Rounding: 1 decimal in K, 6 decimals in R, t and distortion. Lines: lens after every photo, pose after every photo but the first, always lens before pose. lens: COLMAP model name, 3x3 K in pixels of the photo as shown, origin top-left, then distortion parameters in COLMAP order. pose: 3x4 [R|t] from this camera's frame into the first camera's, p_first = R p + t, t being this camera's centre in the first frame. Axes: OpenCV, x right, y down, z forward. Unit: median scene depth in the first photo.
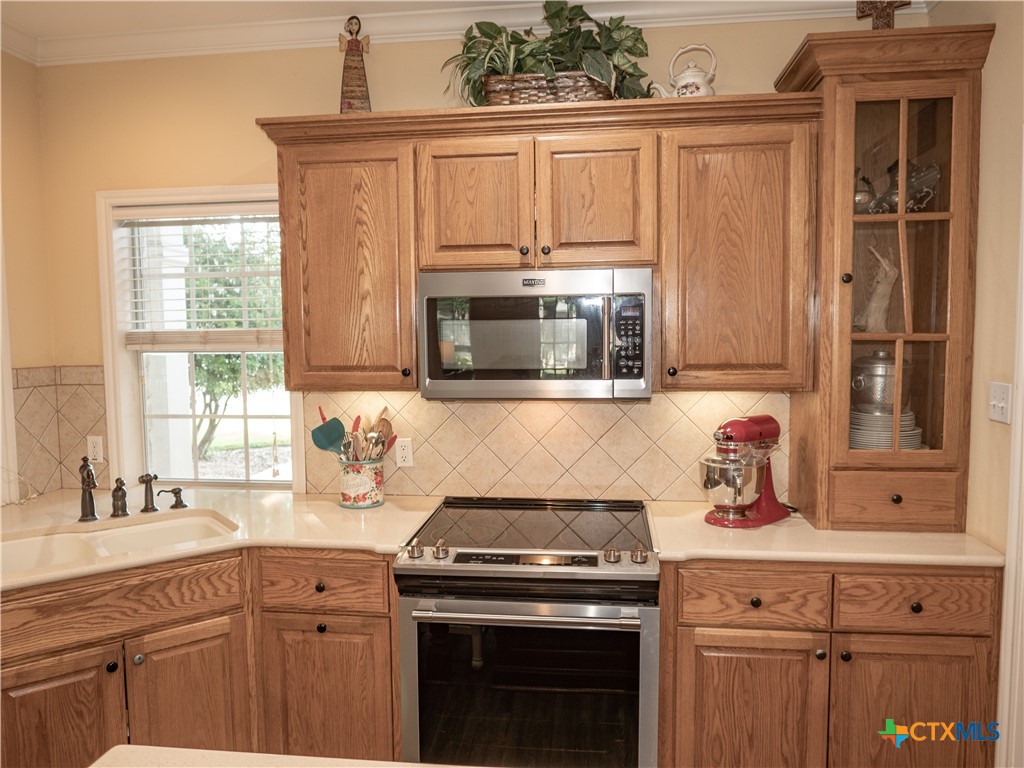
lens RADIAL K [[737.7, 0, 507.3], [0, 737.7, 384.1], [0, 0, 1]] dist [-0.020873, 0.003297]
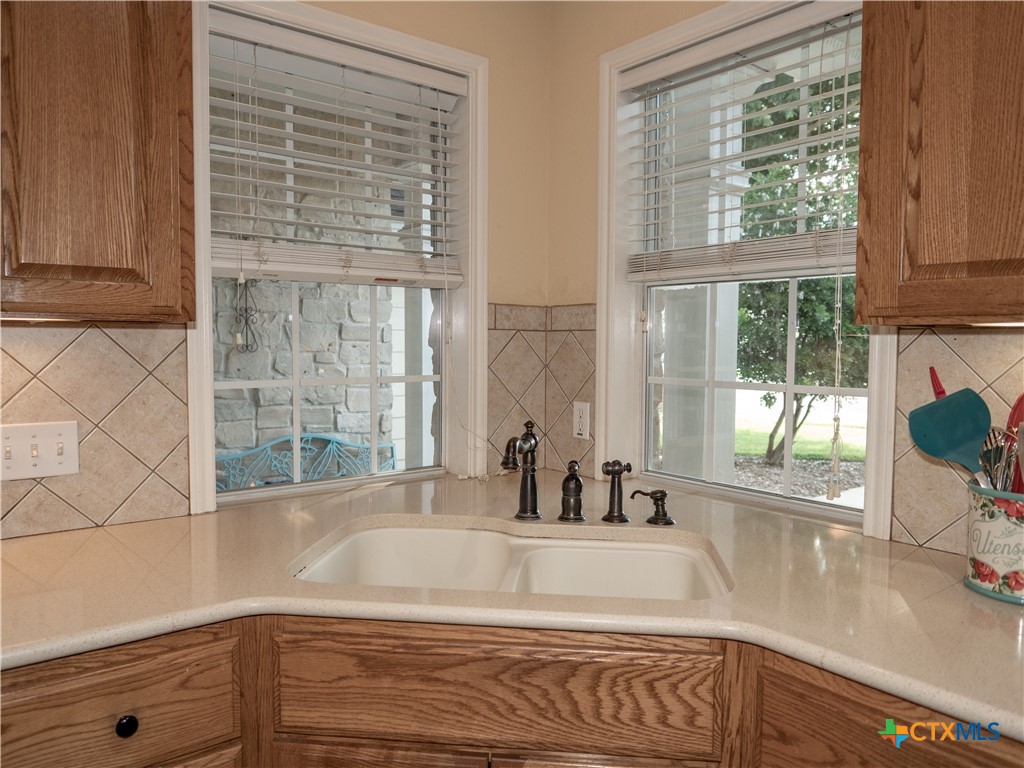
lens RADIAL K [[737.7, 0, 508.1], [0, 737.7, 384.2], [0, 0, 1]] dist [-0.020873, 0.003297]
pose [[0.712668, 0.056032, -0.699260, -0.138975], [-0.067083, 0.997680, 0.011576, 0.064205], [0.698286, 0.038659, 0.714774, 0.553566]]
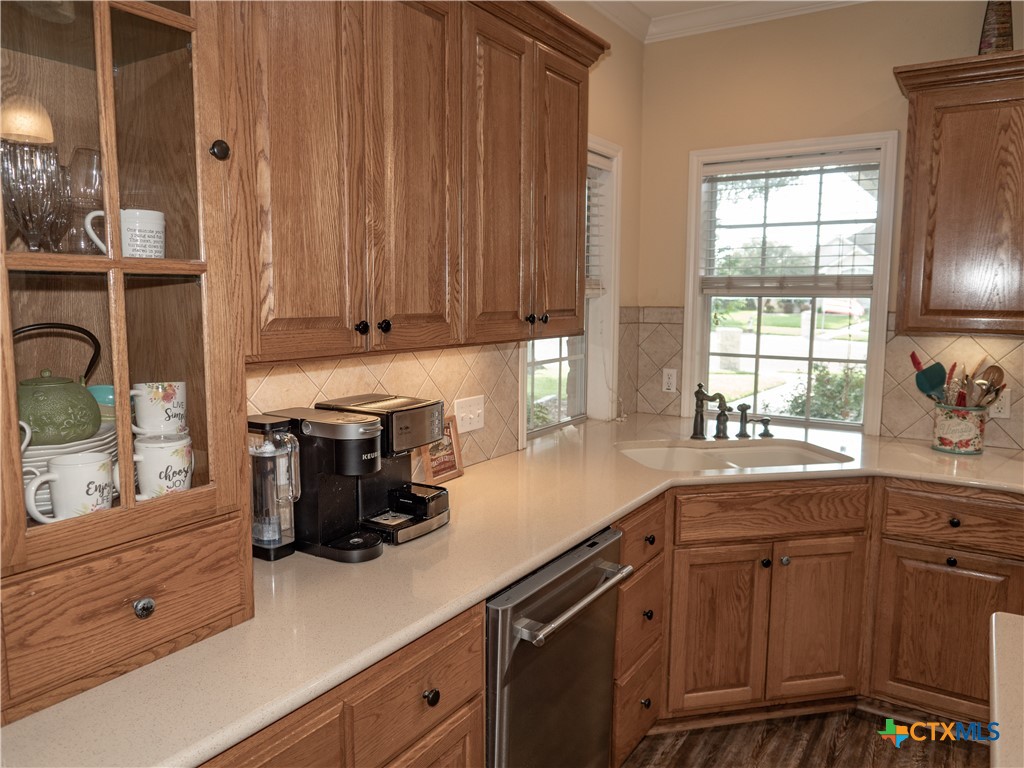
lens RADIAL K [[737.7, 0, 506.4], [0, 737.7, 383.3], [0, 0, 1]] dist [-0.020873, 0.003297]
pose [[0.898529, 0.067773, -0.433651, -0.376566], [-0.047082, 0.997189, 0.058292, 0.049718], [0.436382, -0.031960, 0.899194, -0.186734]]
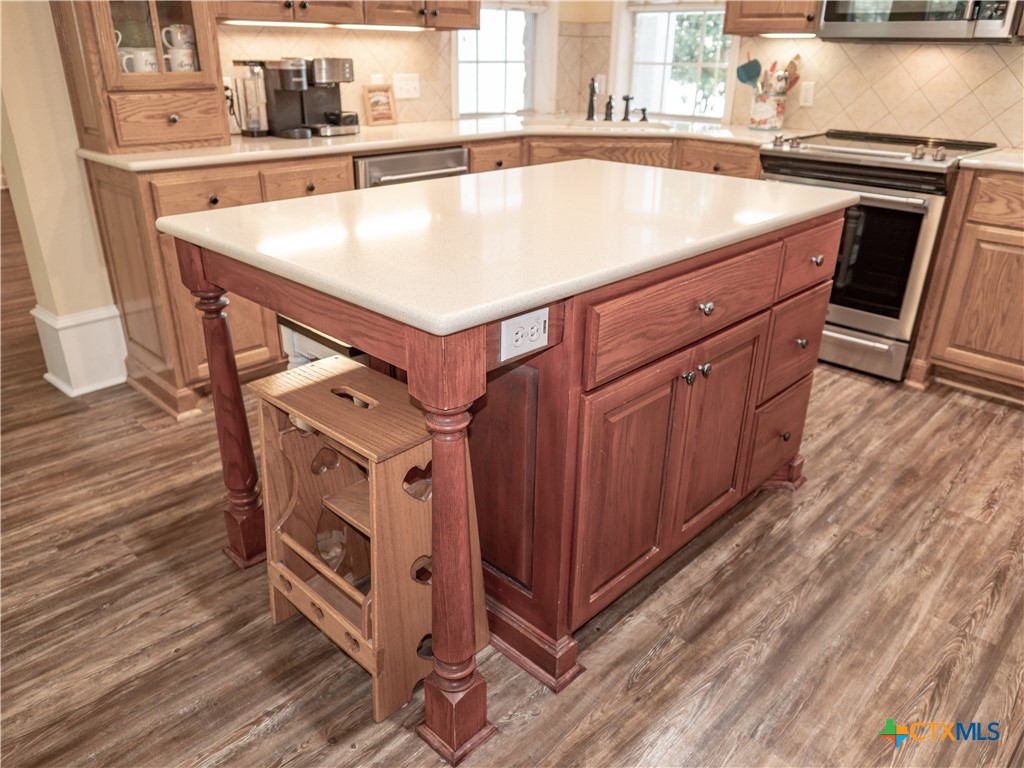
lens RADIAL K [[737.7, 0, 508.6], [0, 737.7, 383.2], [0, 0, 1]] dist [-0.020873, 0.003297]
pose [[0.794190, 0.267296, -0.545724, 0.344185], [-0.066811, 0.931025, 0.358788, 0.168788], [0.603985, -0.248486, 0.757269, -0.509125]]
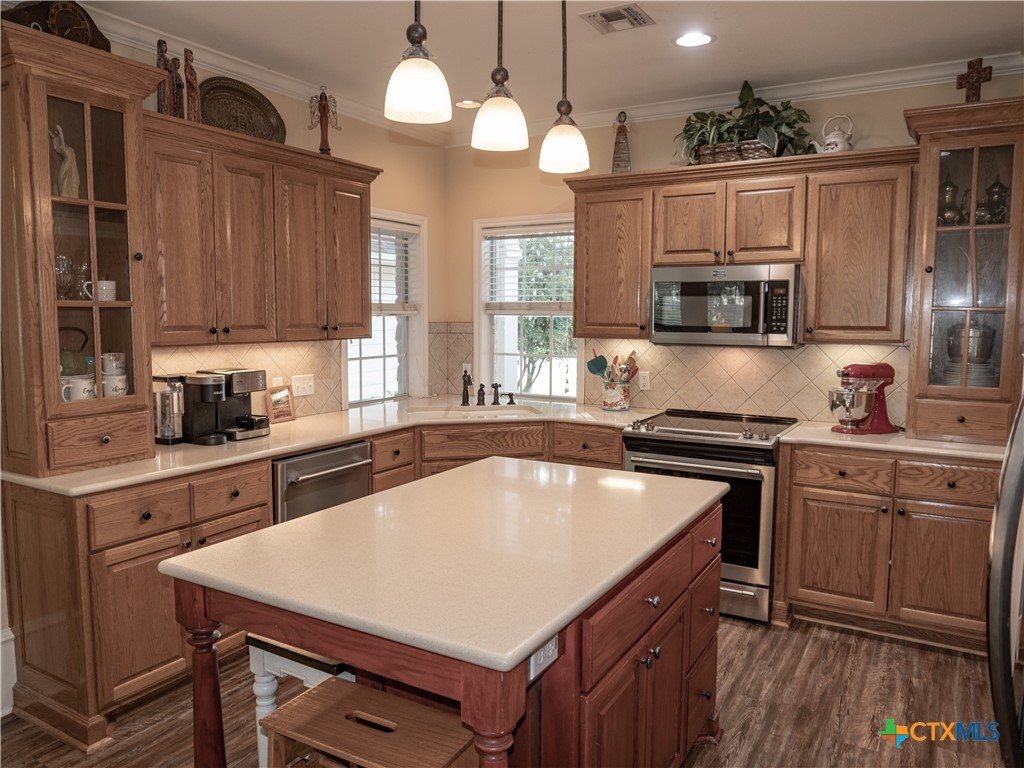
lens RADIAL K [[737.7, 0, 507.0], [0, 737.7, 382.3], [0, 0, 1]] dist [-0.020873, 0.003297]
pose [[0.915452, 0.052545, -0.398982, 0.268058], [-0.044016, 0.998565, 0.030514, 0.074405], [0.400012, -0.010373, 0.916451, -0.684890]]
